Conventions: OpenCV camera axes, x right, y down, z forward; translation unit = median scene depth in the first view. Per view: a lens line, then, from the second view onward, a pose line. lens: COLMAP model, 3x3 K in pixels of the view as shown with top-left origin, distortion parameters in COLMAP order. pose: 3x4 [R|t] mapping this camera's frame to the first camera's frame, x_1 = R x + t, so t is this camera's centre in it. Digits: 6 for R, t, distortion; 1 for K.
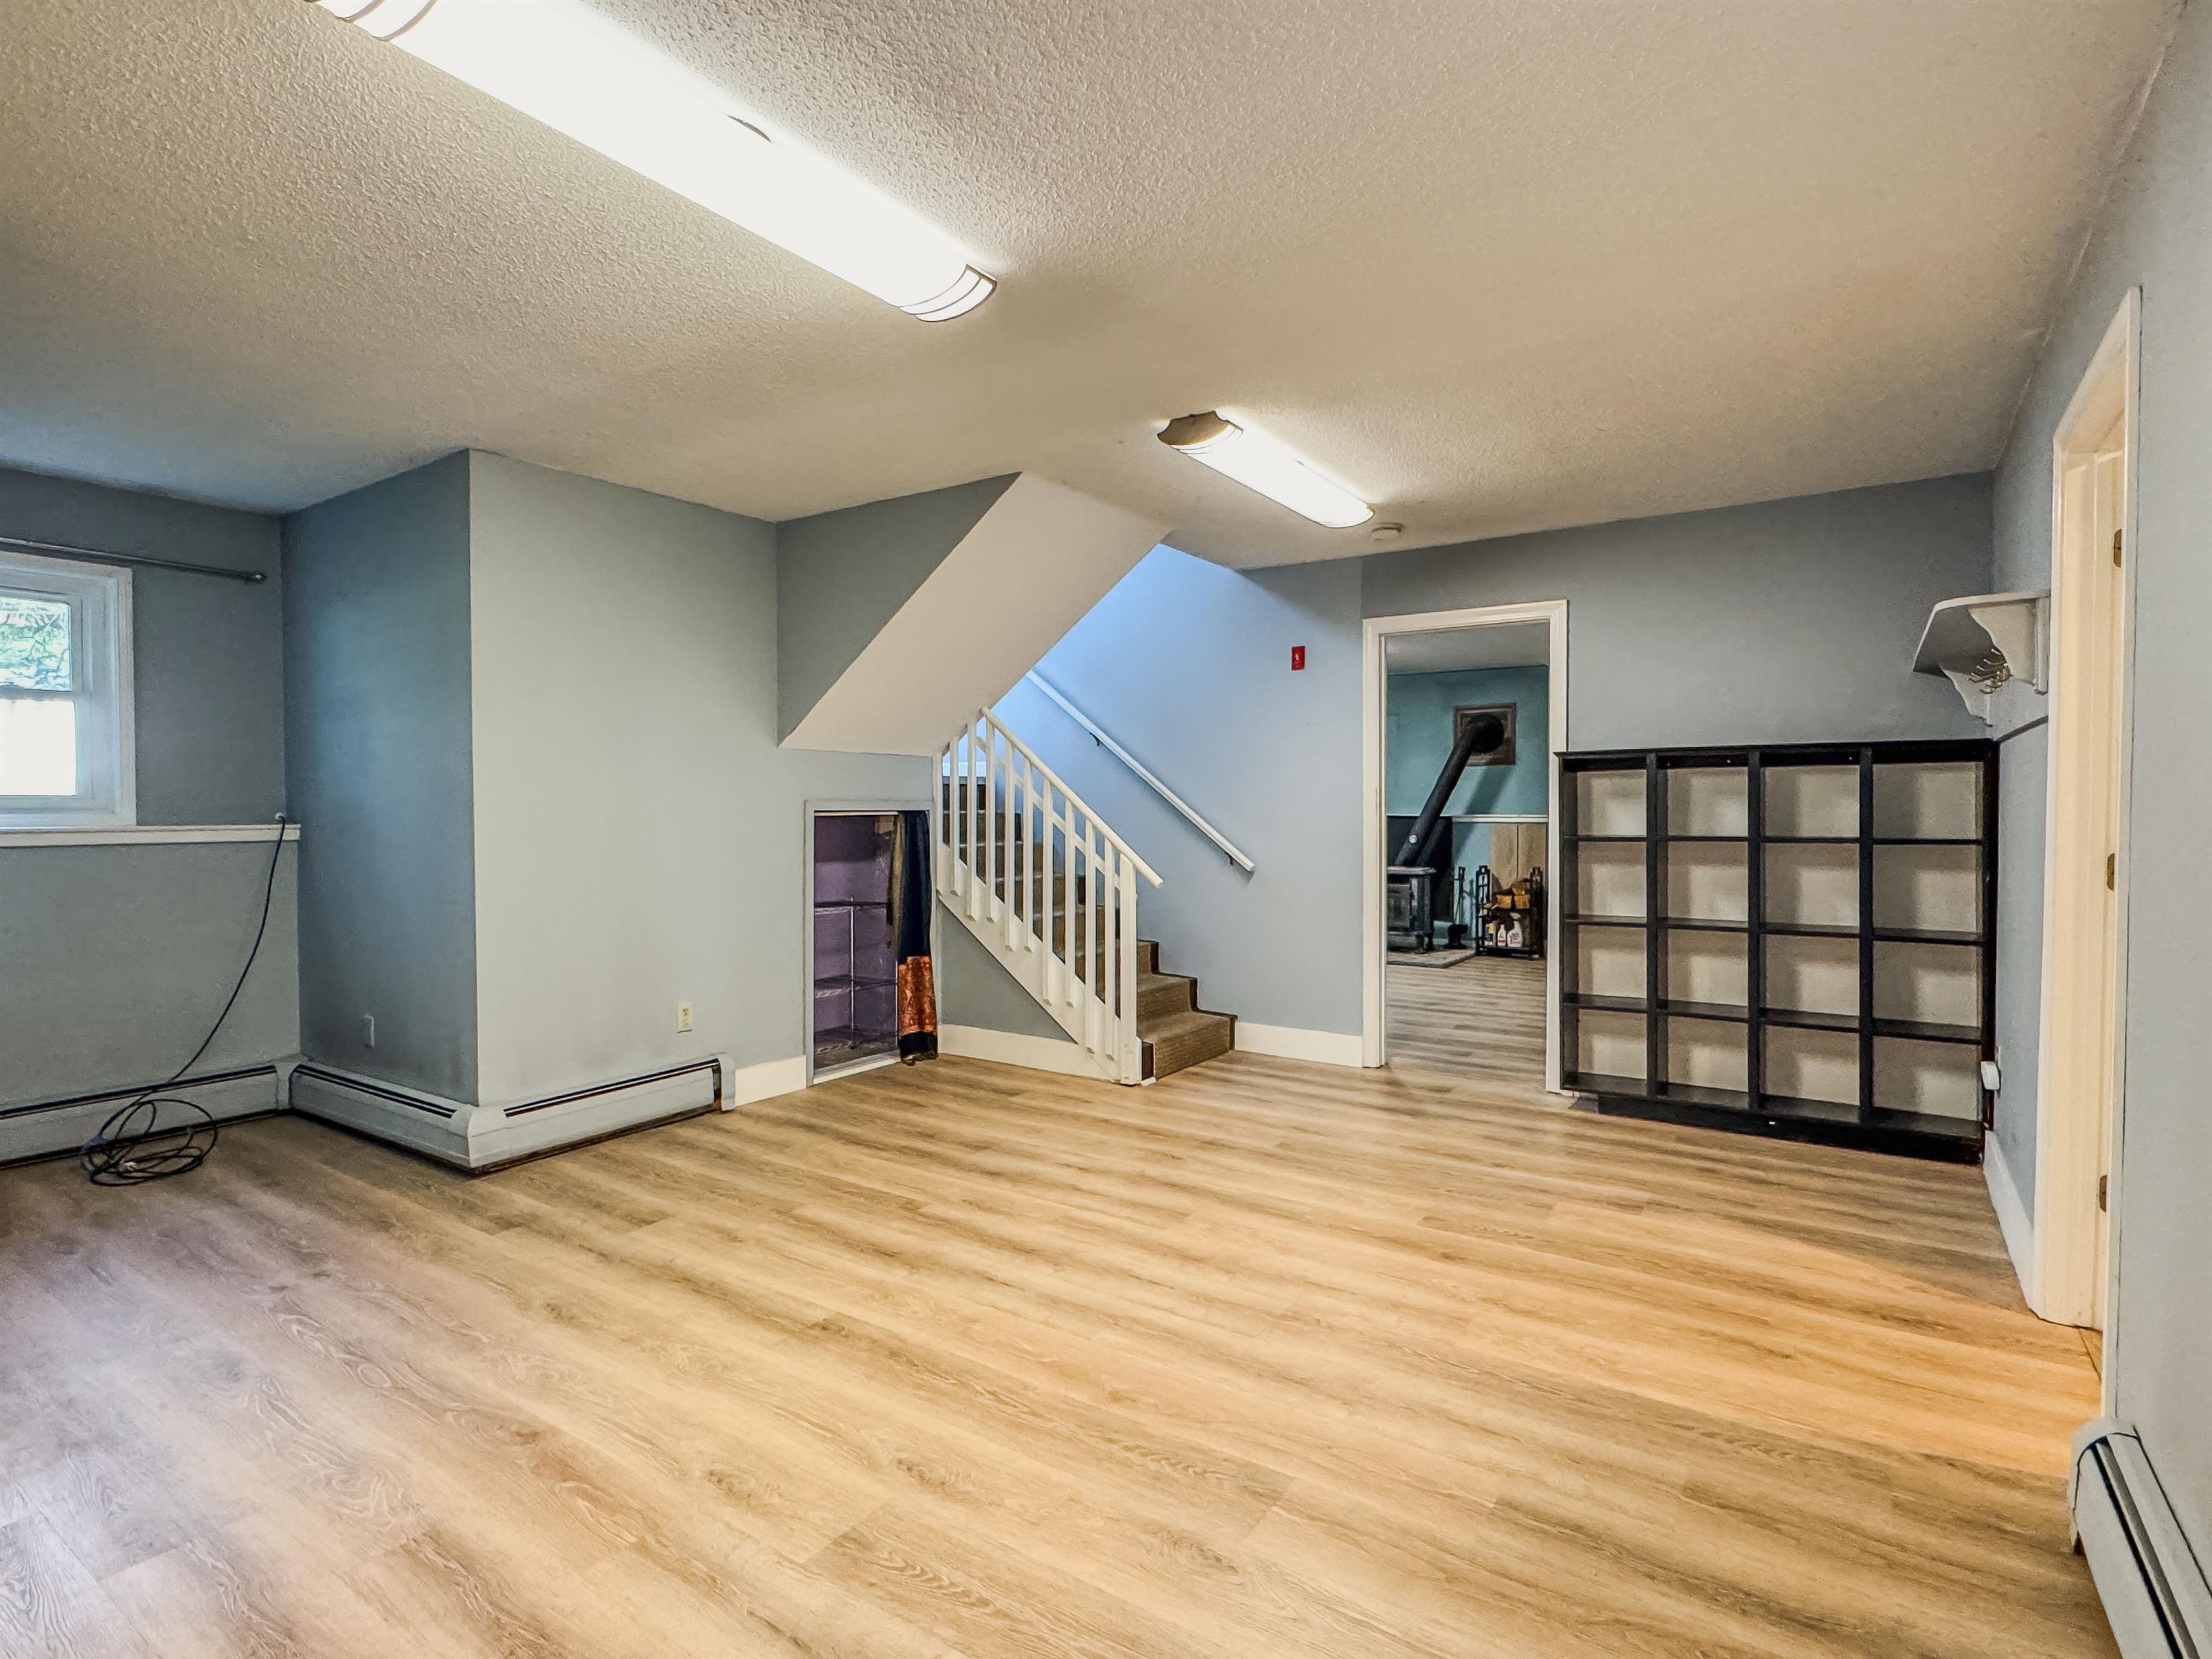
lens RADIAL K [[1109.9, 0, 1105.3], [0, 1109.9, 830.0], [0, 0, 1]] dist [-0.003322, 0.001017]
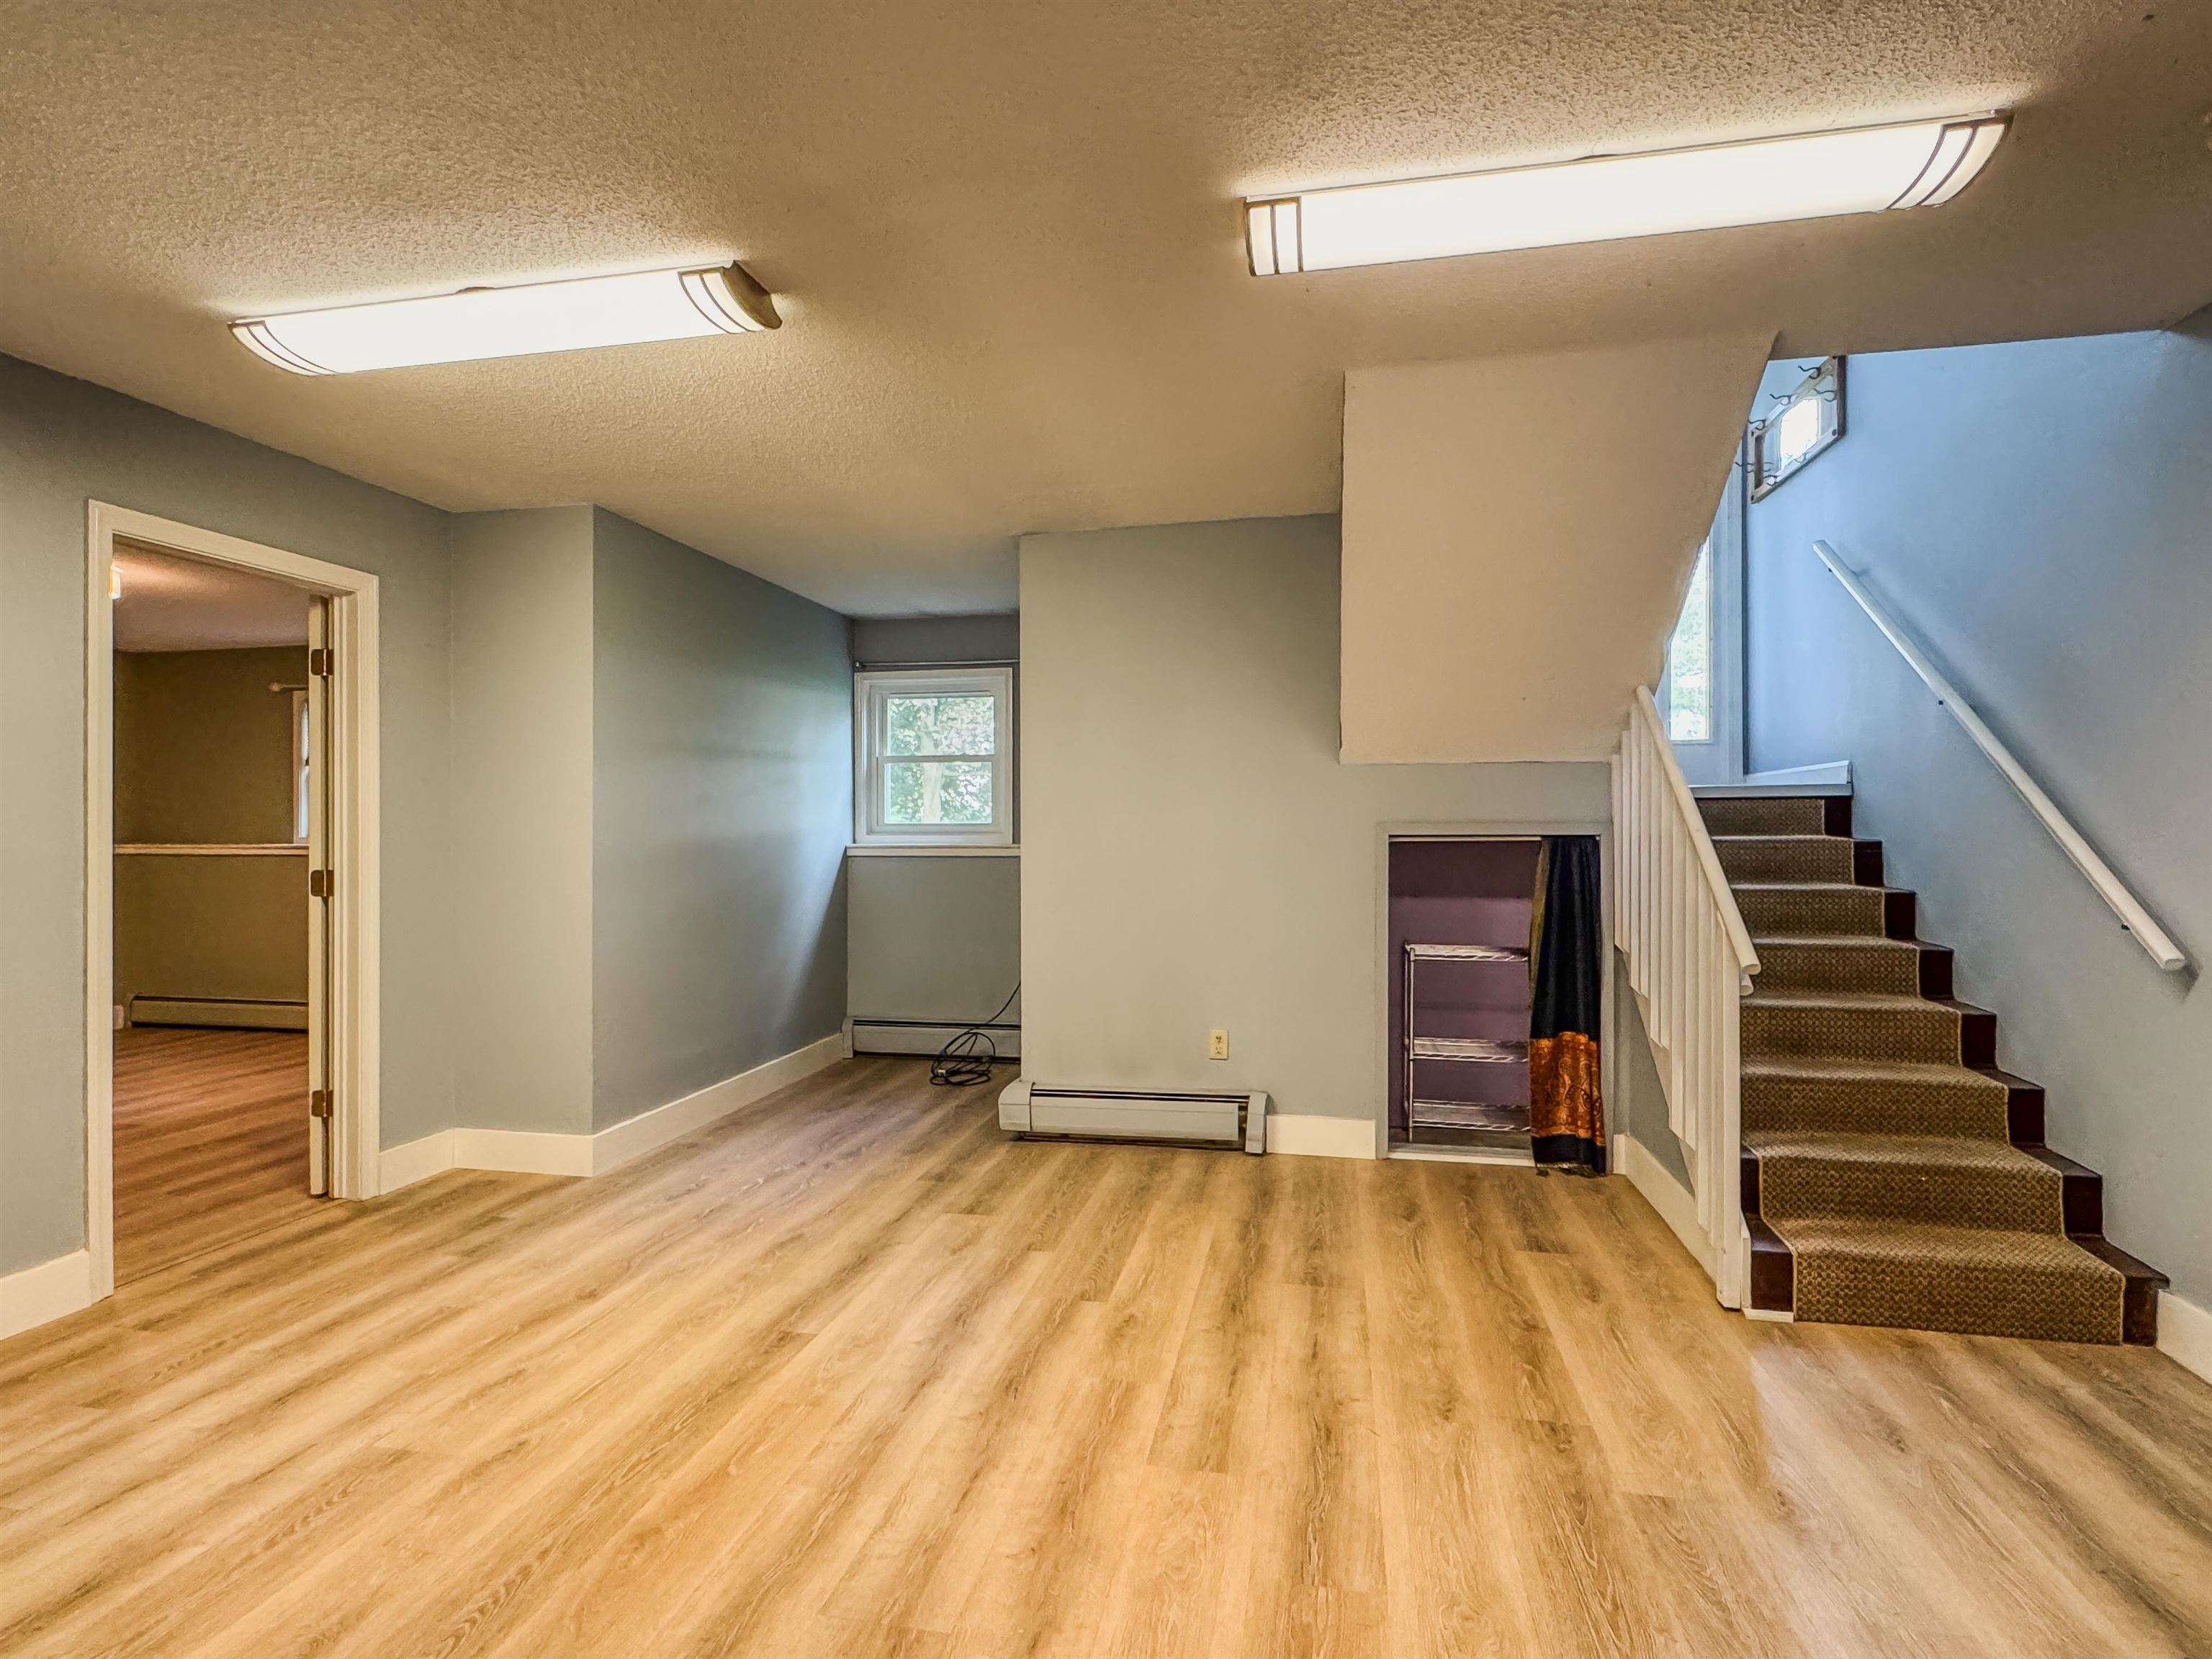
lens RADIAL K [[1109.9, 0, 1105.3], [0, 1109.9, 830.0], [0, 0, 1]] dist [-0.003322, 0.001017]
pose [[0.381857, -0.001276, -0.924220, 0.662567], [-0.018199, 0.999795, -0.008900, -0.014998], [0.924042, 0.020219, 0.381756, 0.714657]]
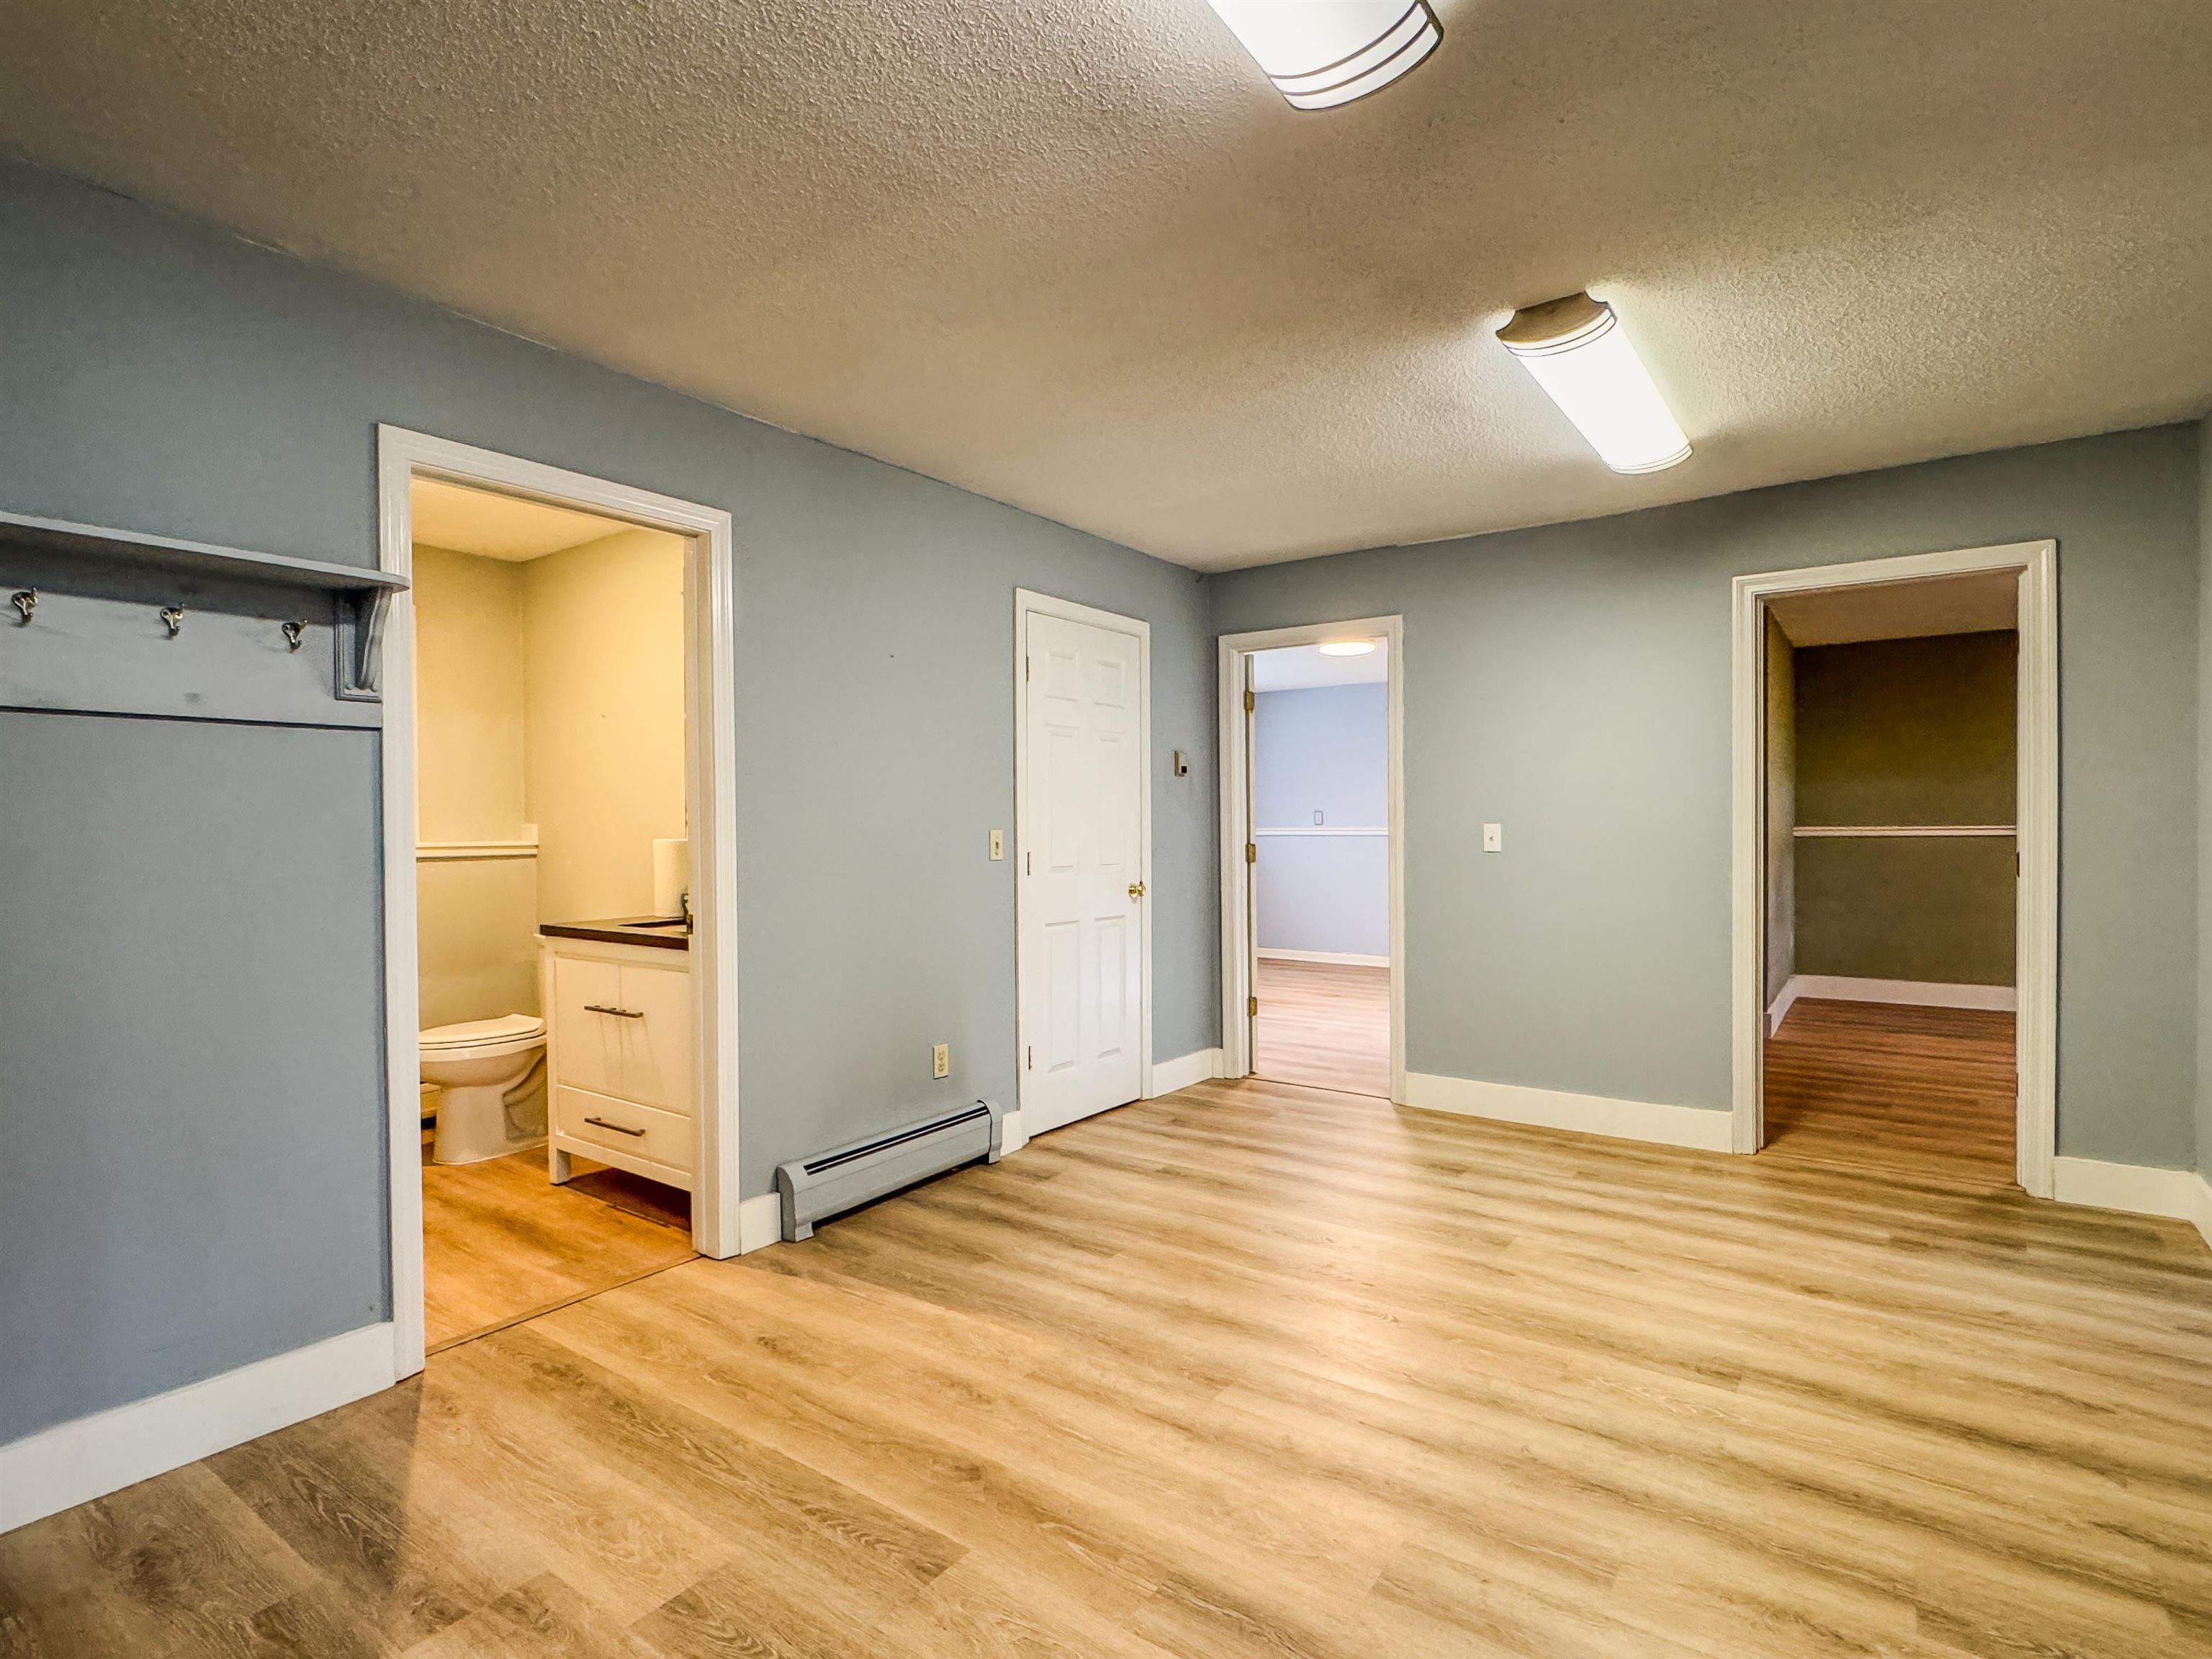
lens RADIAL K [[1109.9, 0, 1105.3], [0, 1109.9, 830.0], [0, 0, 1]] dist [-0.003322, 0.001017]
pose [[-0.999553, 0.009362, 0.028399, 0.192327], [0.010114, 0.999599, 0.026436, -0.031638], [-0.028140, 0.026712, -0.999247, 1.579941]]
